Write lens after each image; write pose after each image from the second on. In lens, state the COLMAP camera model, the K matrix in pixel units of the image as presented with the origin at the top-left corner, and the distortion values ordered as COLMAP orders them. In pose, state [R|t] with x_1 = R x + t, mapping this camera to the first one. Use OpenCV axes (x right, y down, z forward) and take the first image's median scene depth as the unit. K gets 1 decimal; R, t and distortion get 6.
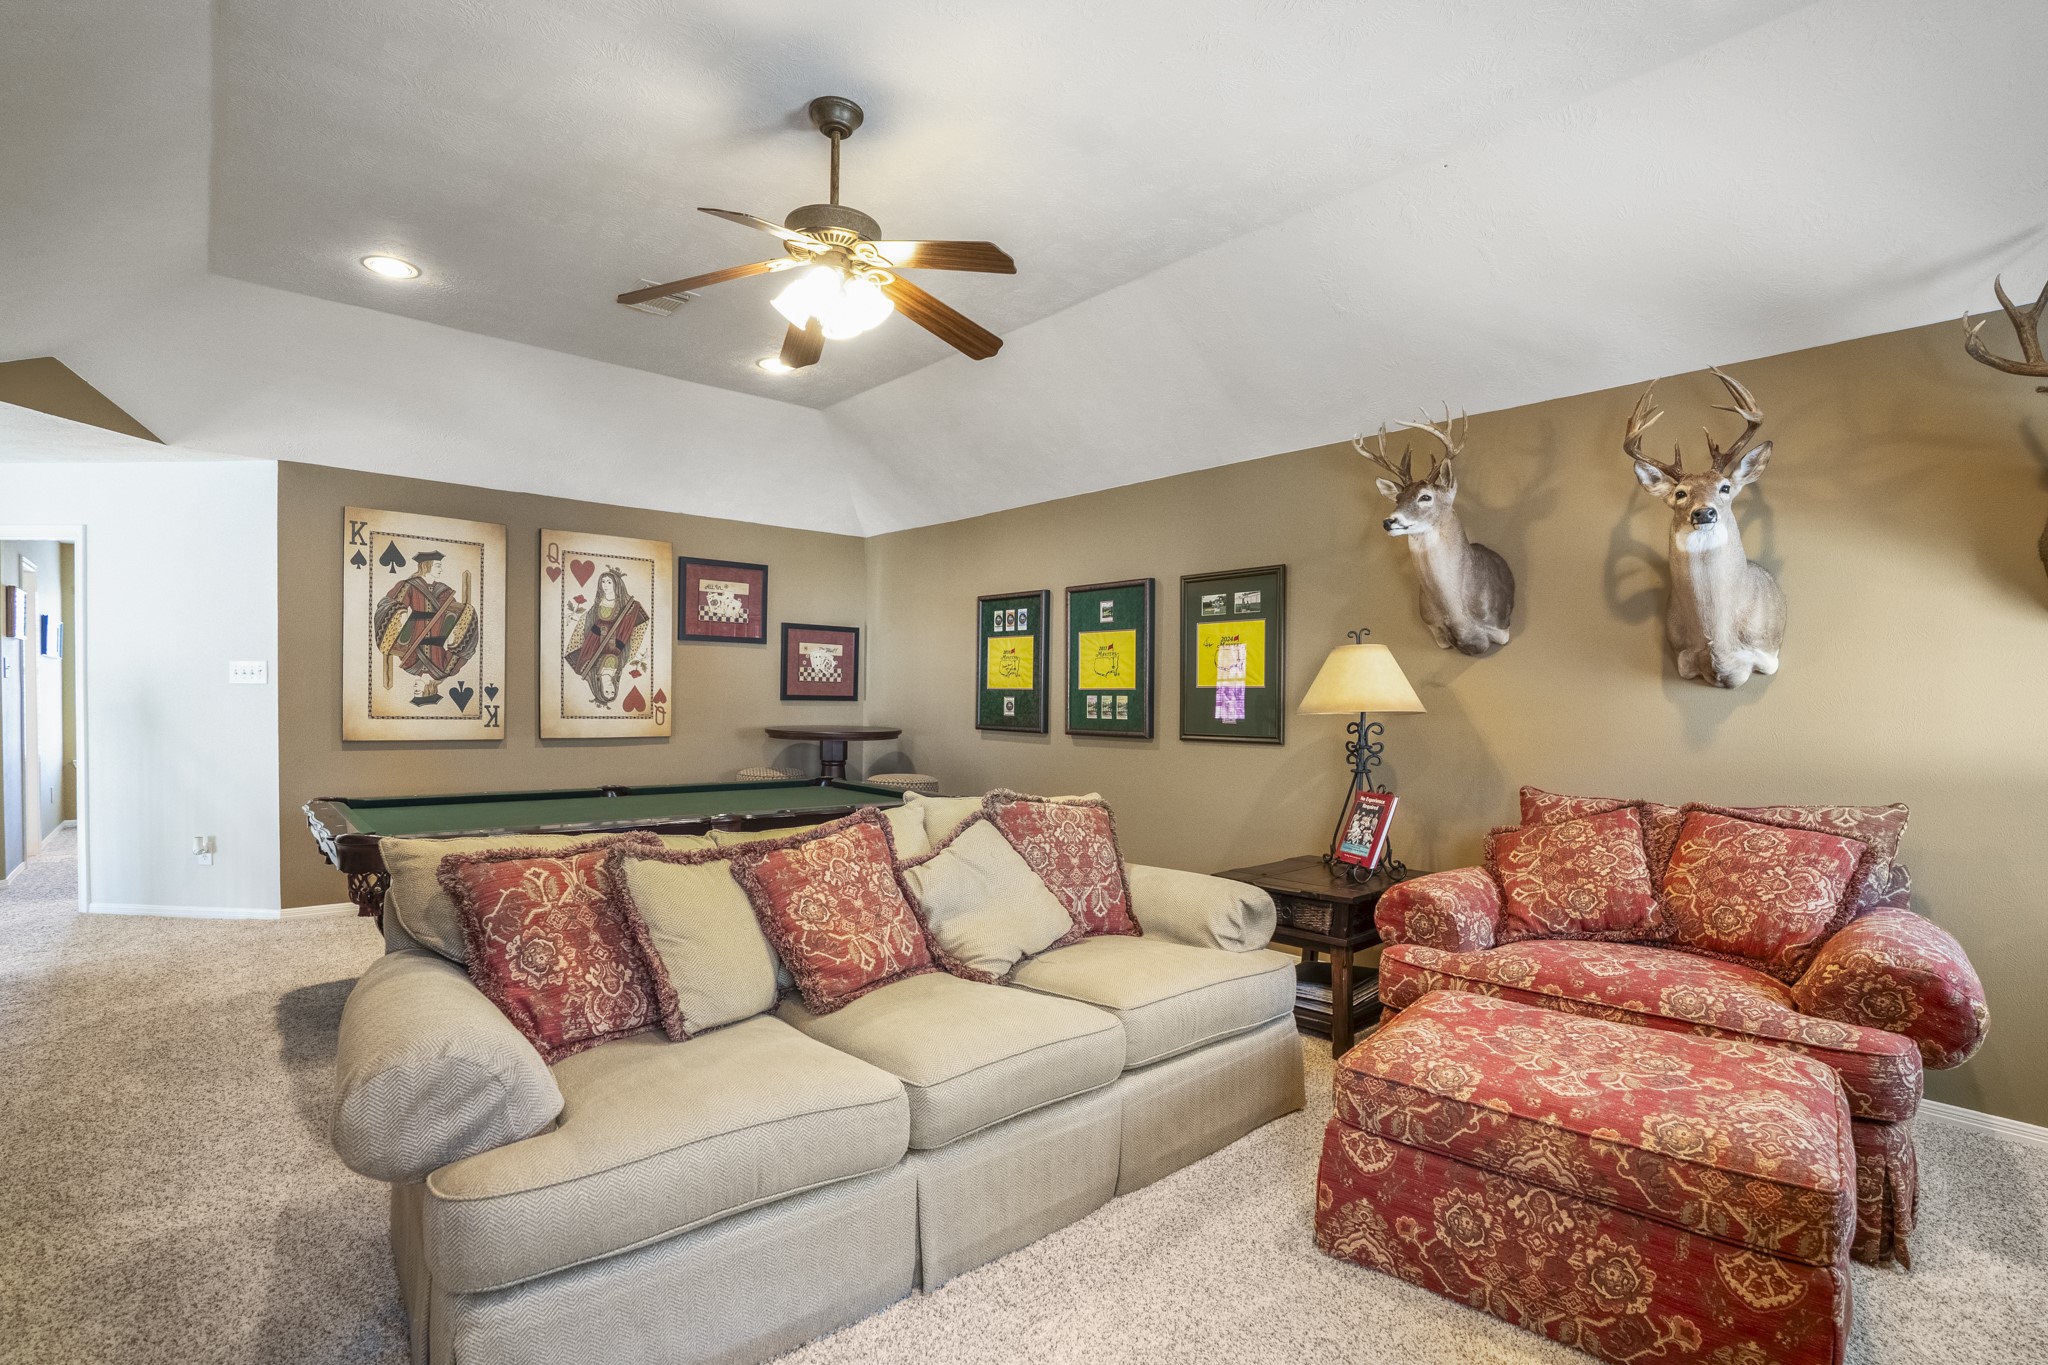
lens RADIAL K [[958.9, 0, 1024.5], [0, 958.9, 712.6], [0, 0, 1]] dist [-0.079077, 0.032576]
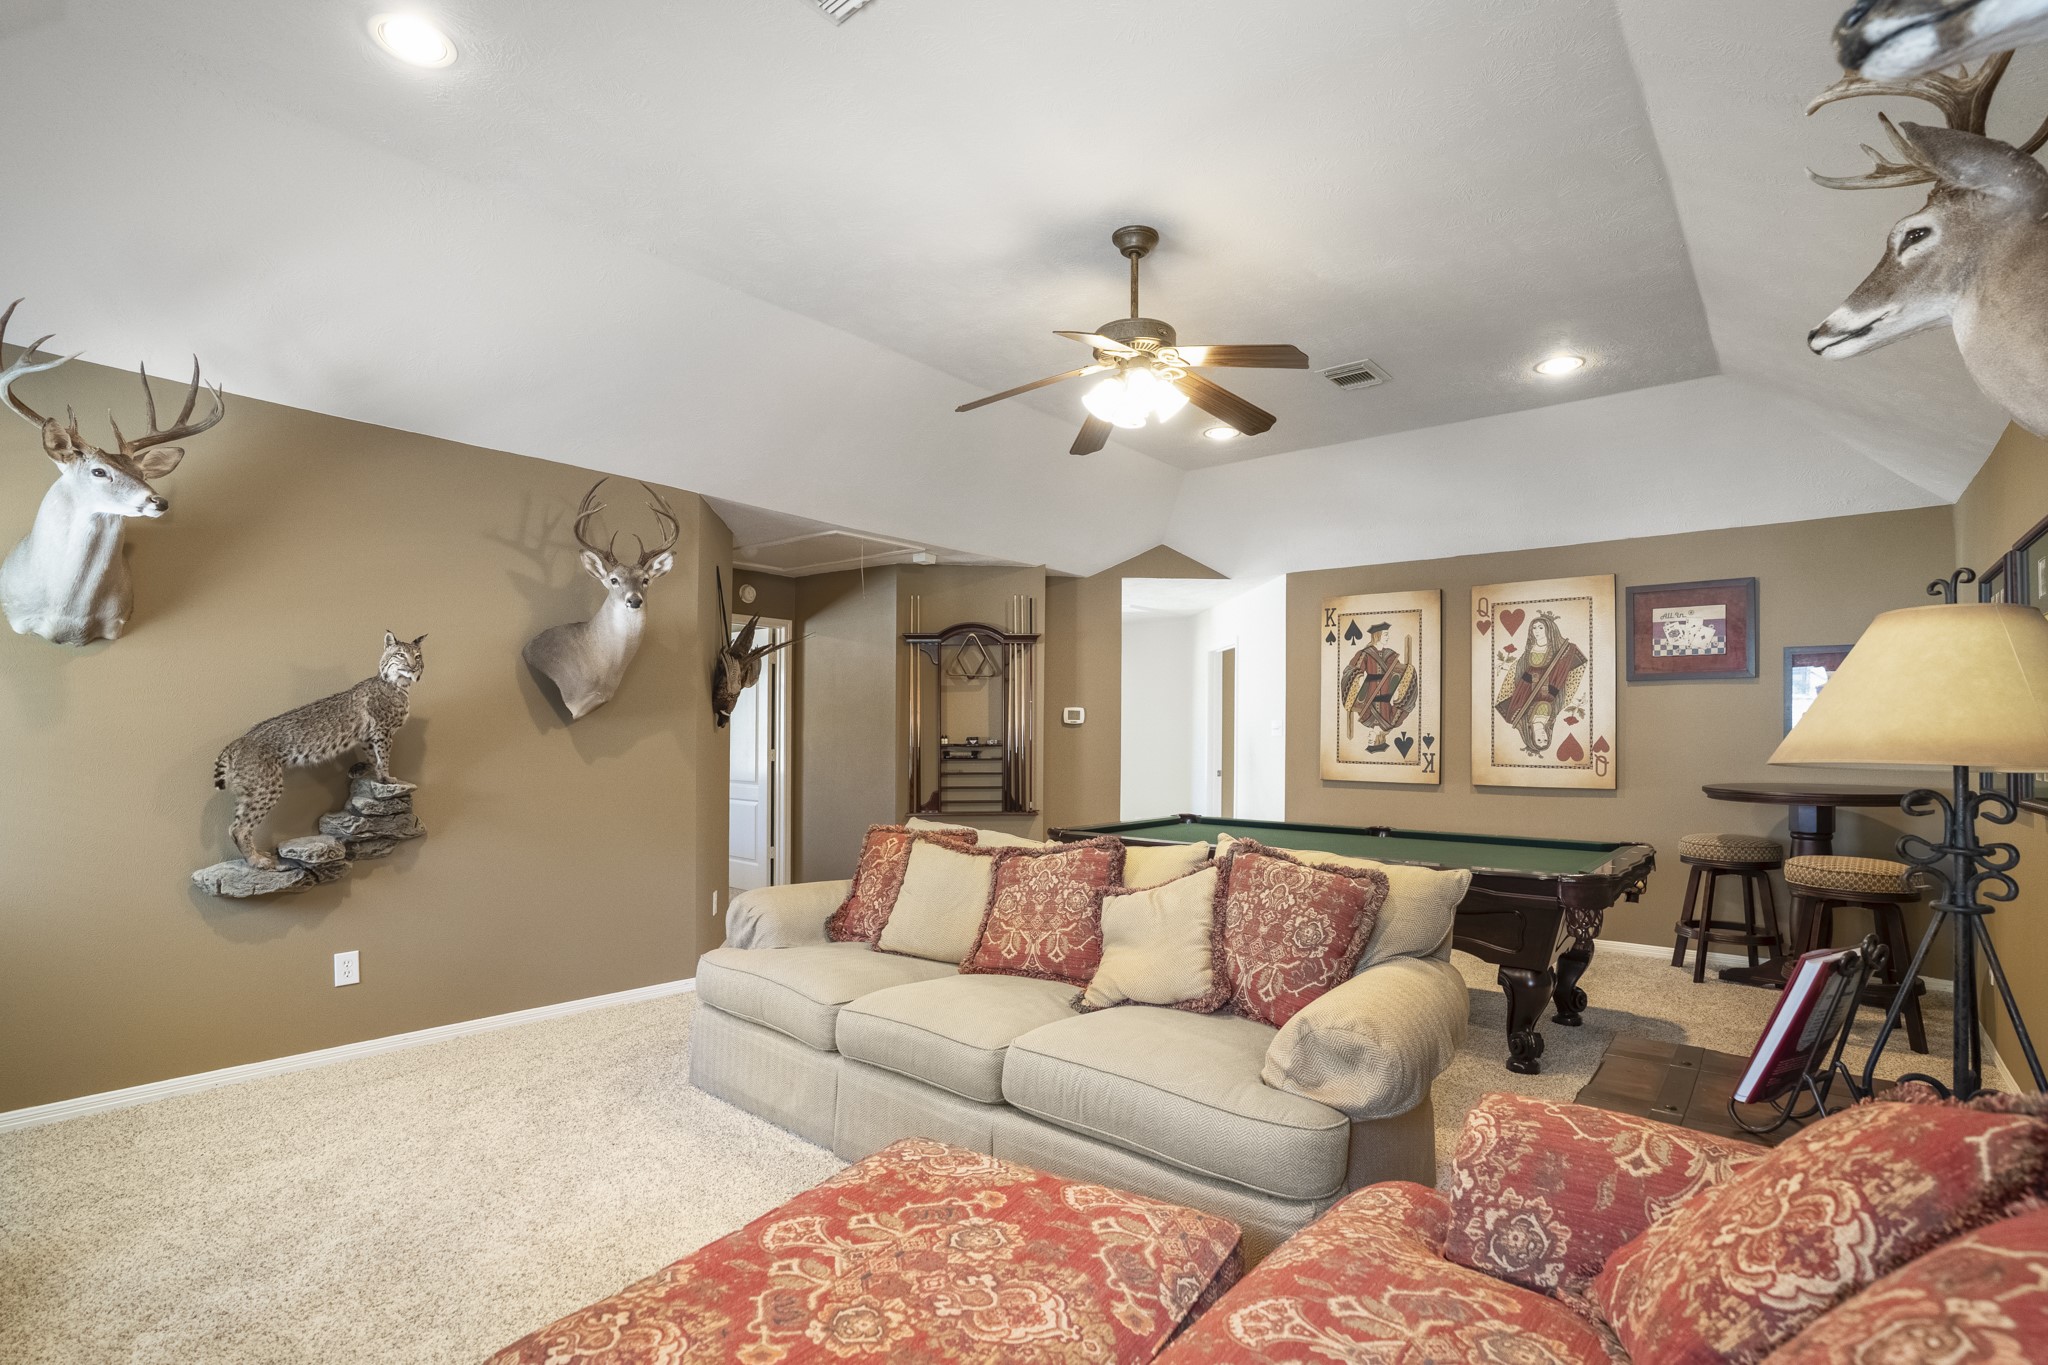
lens RADIAL K [[958.9, 0, 1024.5], [0, 958.9, 712.6], [0, 0, 1]] dist [-0.079077, 0.032576]
pose [[0.150151, -0.037873, -0.987937, 0.482260], [-0.020579, 0.998930, -0.041422, 0.000756], [0.988449, 0.026551, 0.149211, 0.368067]]
